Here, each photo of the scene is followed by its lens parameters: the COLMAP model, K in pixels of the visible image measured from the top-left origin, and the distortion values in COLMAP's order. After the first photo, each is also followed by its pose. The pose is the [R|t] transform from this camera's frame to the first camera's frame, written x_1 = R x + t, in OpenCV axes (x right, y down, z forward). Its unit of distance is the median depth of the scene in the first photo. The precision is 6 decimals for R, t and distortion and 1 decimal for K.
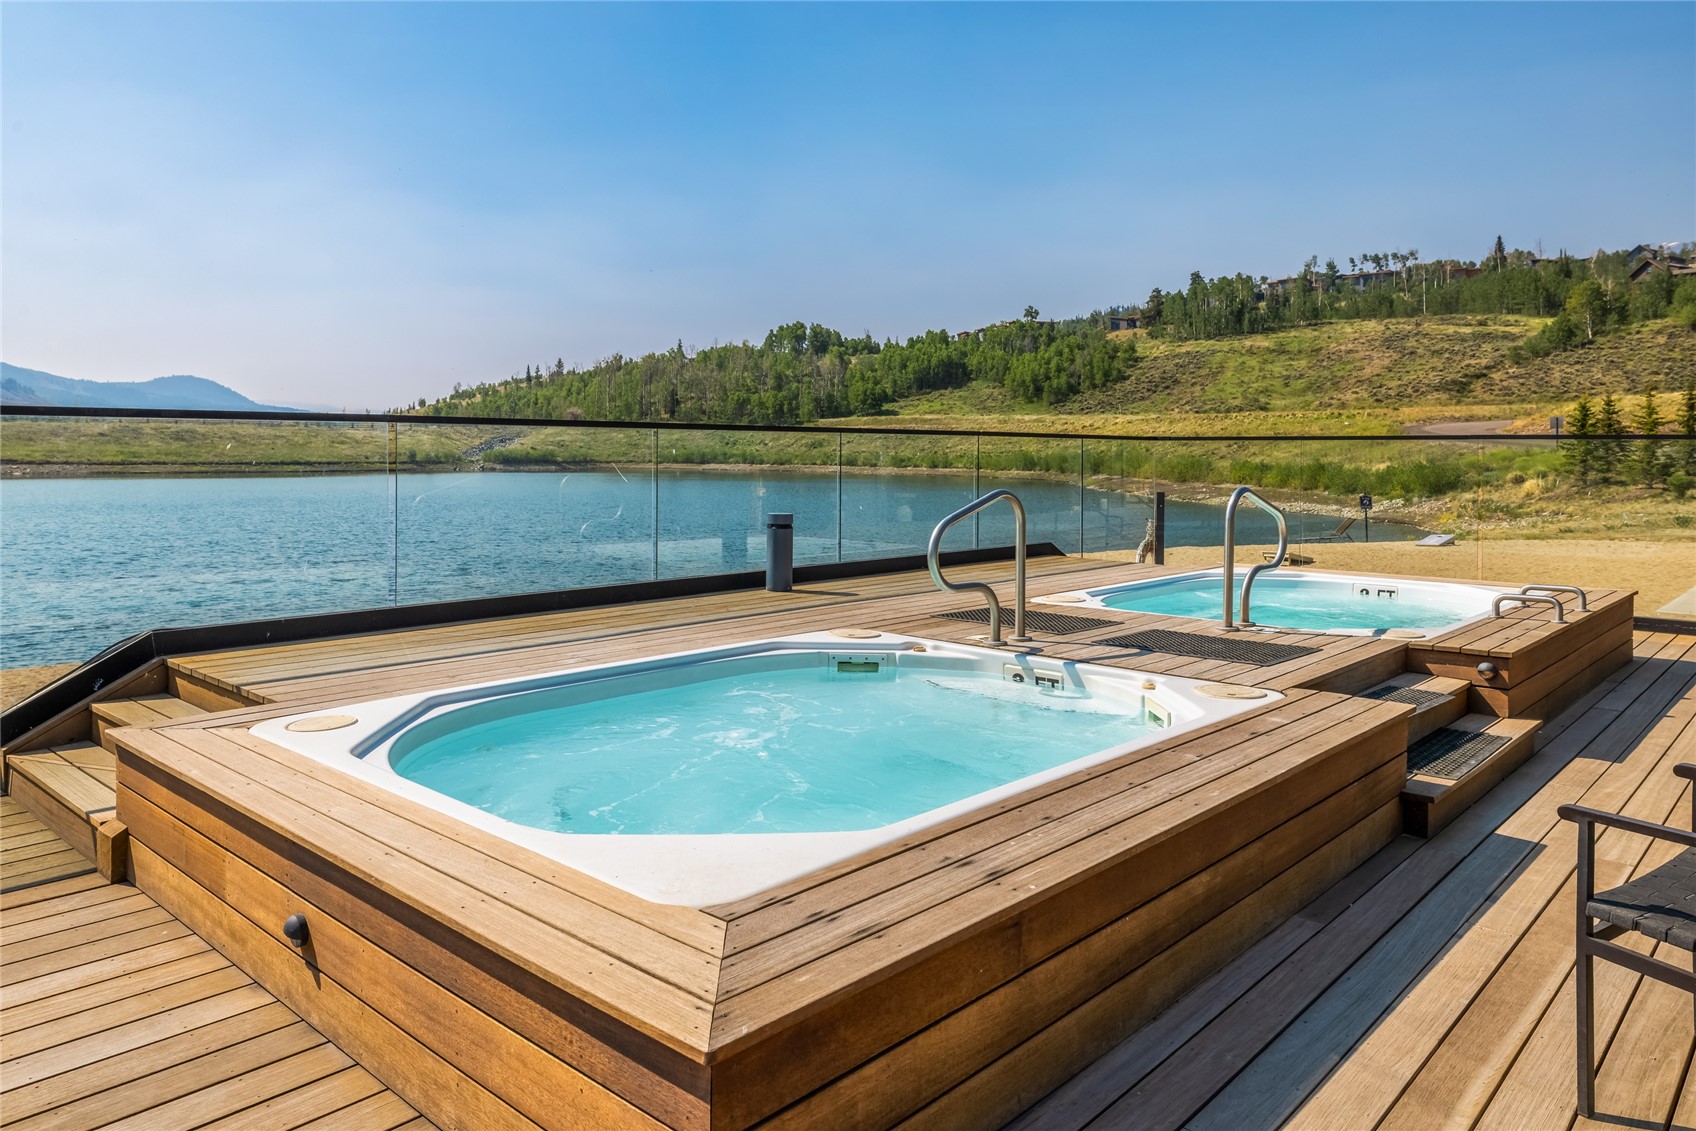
lens RADIAL K [[1135.1, 0, 848.0], [0, 1135.1, 566.4], [0, 0, 1]] dist [-0.007040, -0.001881]
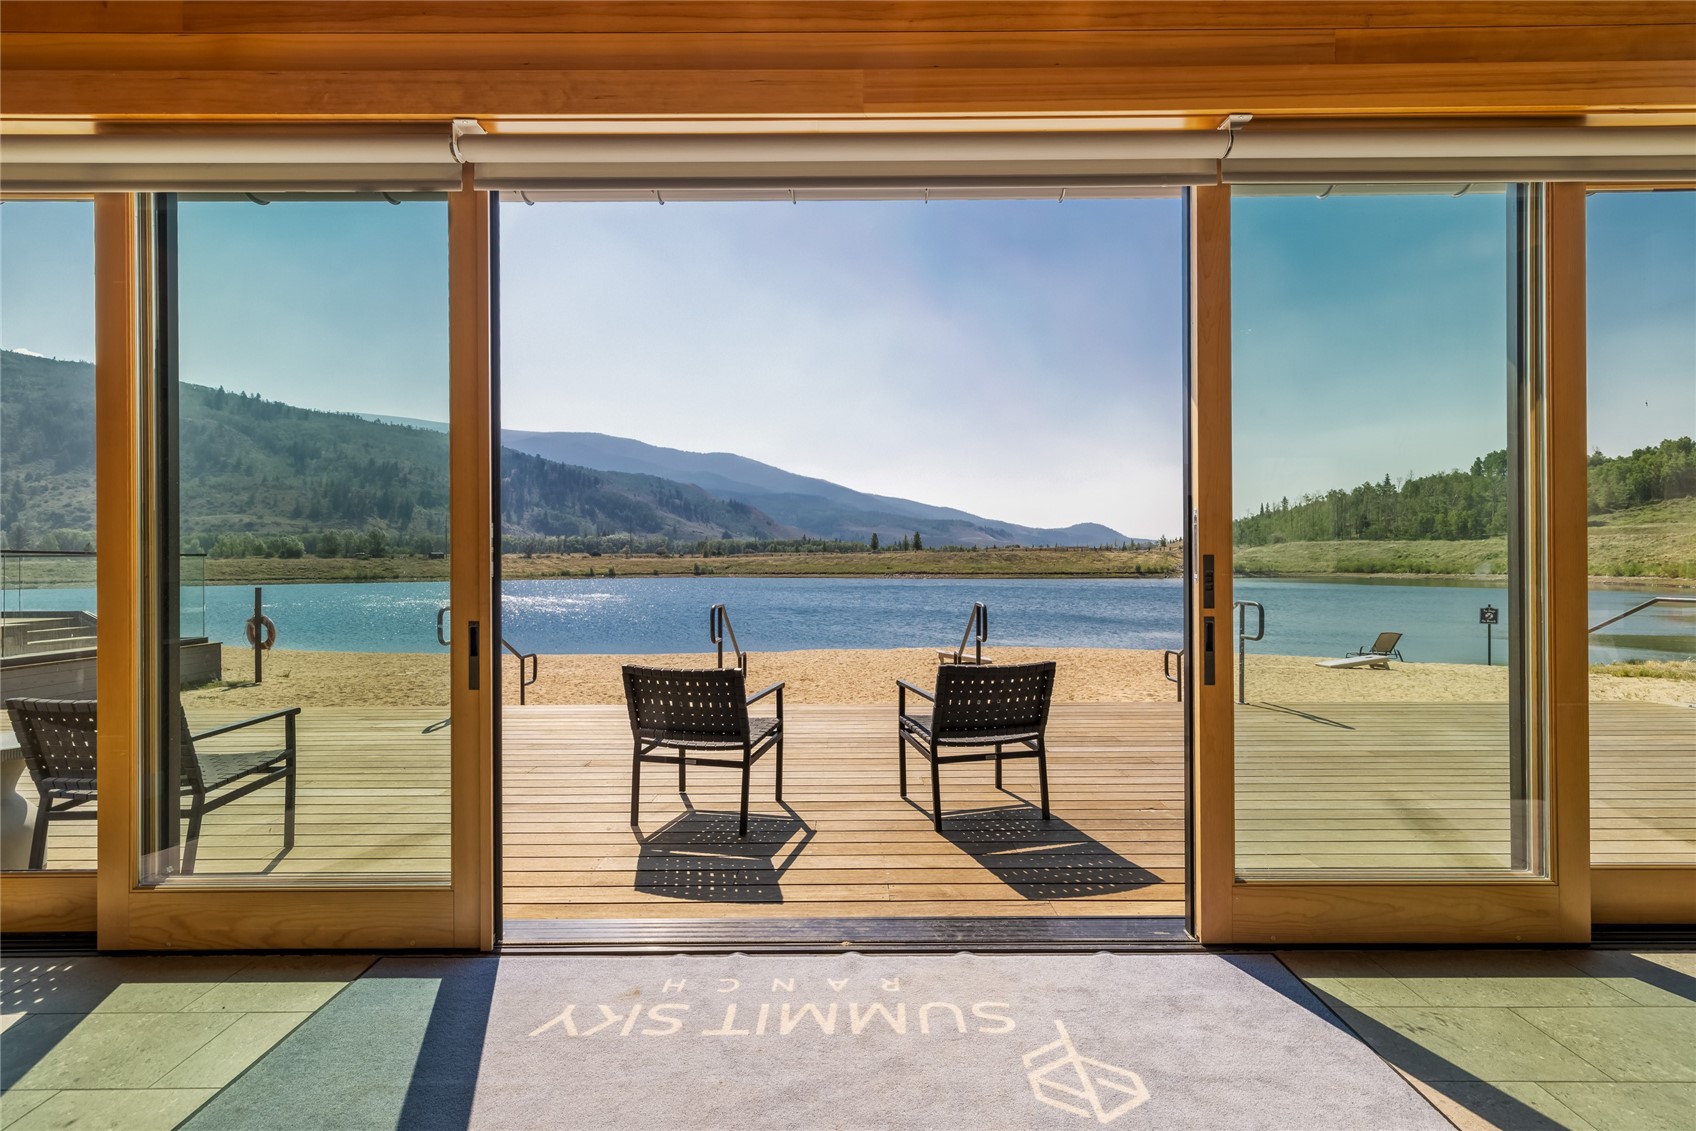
lens RADIAL K [[1171.3, 0, 847.7], [0, 1171.3, 563.9], [0, 0, 1]] dist [-0.000143, 0.001383]
pose [[0.476658, -0.013503, -0.878985, 0.697441], [-0.082307, 0.994804, -0.059916, 0.023610], [0.875227, 0.100906, 0.473070, -0.115610]]
